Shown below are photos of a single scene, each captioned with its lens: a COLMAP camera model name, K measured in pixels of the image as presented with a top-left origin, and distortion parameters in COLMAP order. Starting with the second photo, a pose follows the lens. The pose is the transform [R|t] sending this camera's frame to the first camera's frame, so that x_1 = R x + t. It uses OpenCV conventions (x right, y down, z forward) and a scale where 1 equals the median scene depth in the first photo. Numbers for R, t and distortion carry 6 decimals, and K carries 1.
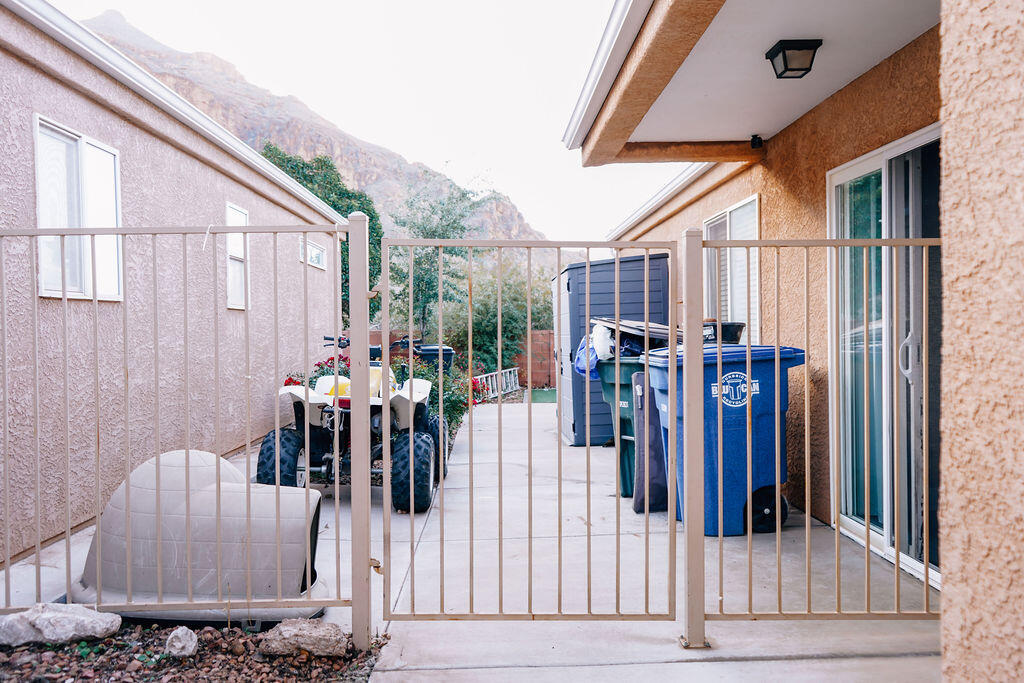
lens RADIAL K [[848.4, 0, 529.2], [0, 848.4, 346.6], [0, 0, 1]] dist [0.002899, -0.000835]
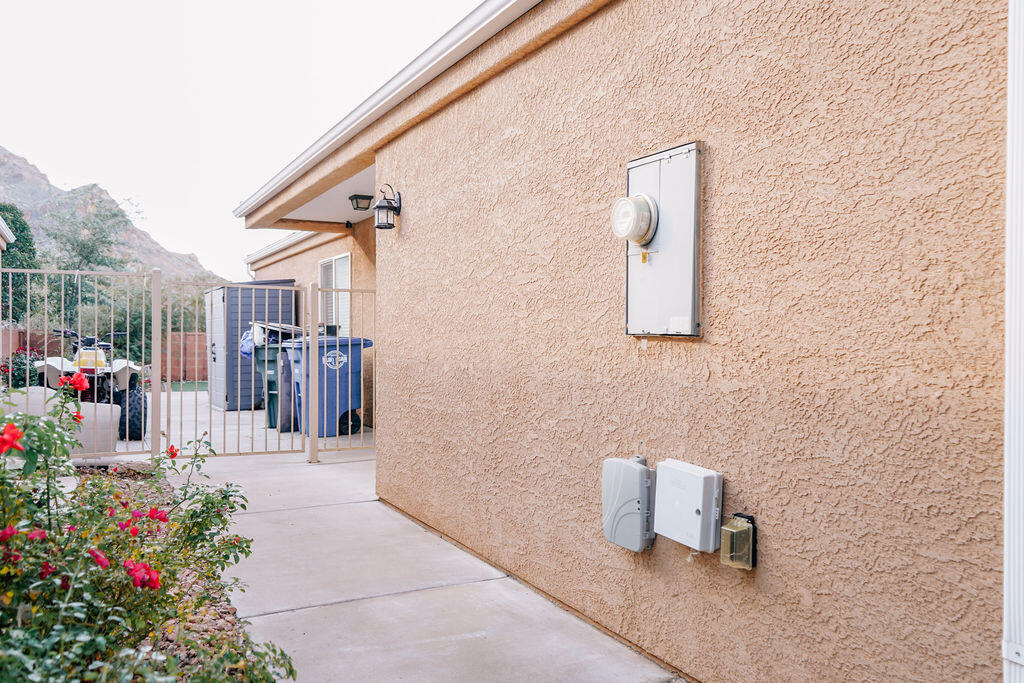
lens RADIAL K [[823.7, 0, 509.1], [0, 823.7, 350.3], [0, 0, 1]] dist [0.025806, 0.000270]
pose [[0.909124, 0.007915, 0.416450, -0.144028], [-0.006465, 0.999967, -0.004891, 0.029191], [-0.416475, 0.001754, 0.909146, -0.706476]]
